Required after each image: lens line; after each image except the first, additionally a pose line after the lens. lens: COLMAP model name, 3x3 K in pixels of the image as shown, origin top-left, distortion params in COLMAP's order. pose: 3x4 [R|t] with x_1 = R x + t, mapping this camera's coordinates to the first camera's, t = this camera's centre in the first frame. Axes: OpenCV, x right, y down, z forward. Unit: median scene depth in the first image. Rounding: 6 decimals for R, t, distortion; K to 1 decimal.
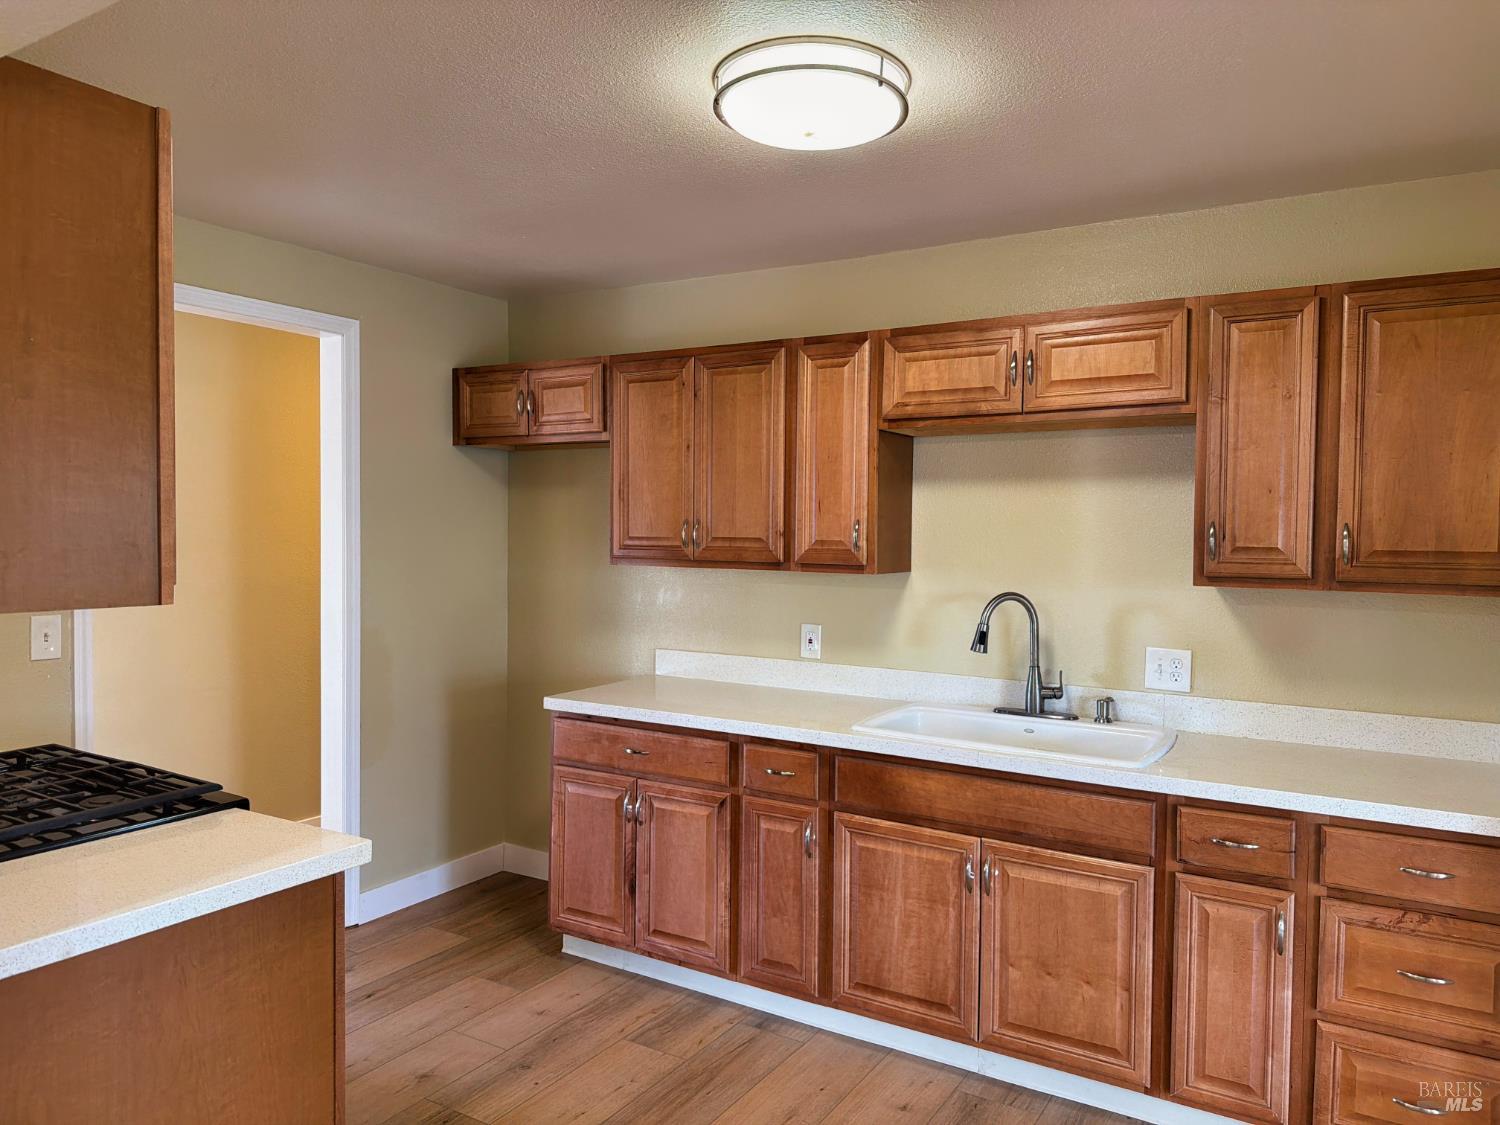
lens RADIAL K [[1046.2, 0, 748.4], [0, 1046.2, 570.0], [0, 0, 1]] dist [0.127335, -0.136071]
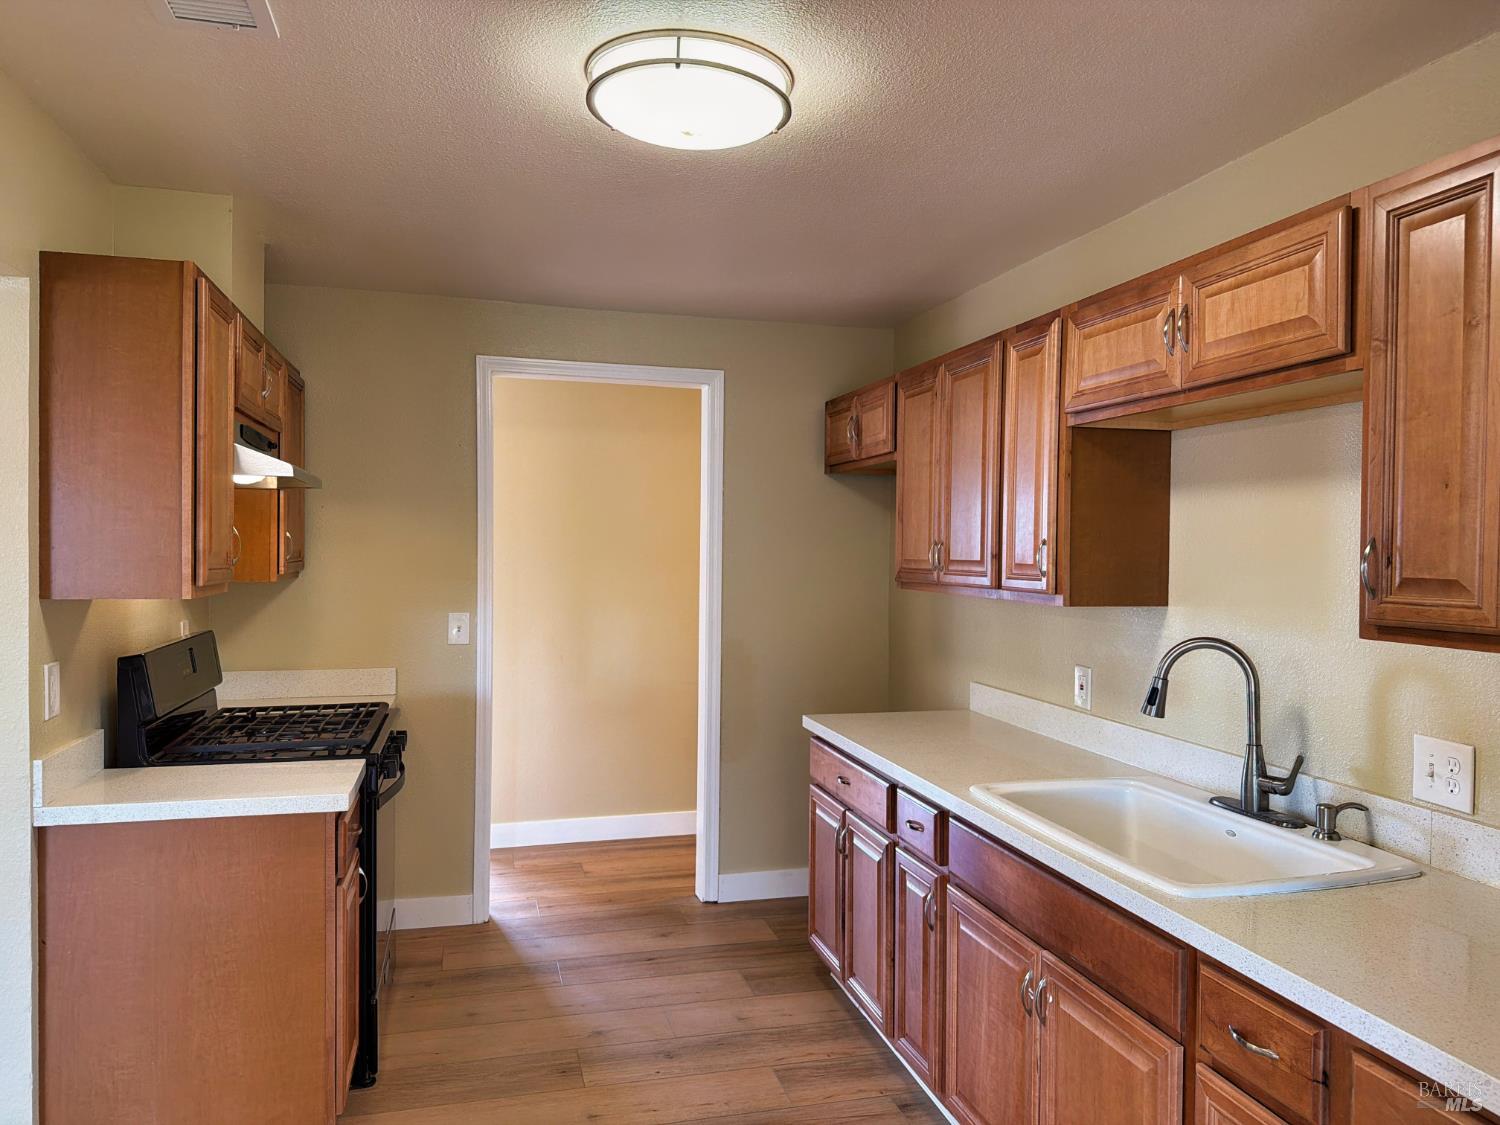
lens RADIAL K [[1053.3, 0, 747.5], [0, 1053.3, 571.9], [0, 0, 1]] dist [0.070693, -0.094501]
pose [[0.721600, 0.013781, -0.692173, 0.527084], [-0.030274, 0.999474, -0.011662, -0.005784], [0.691648, 0.029370, 0.721638, 0.253675]]
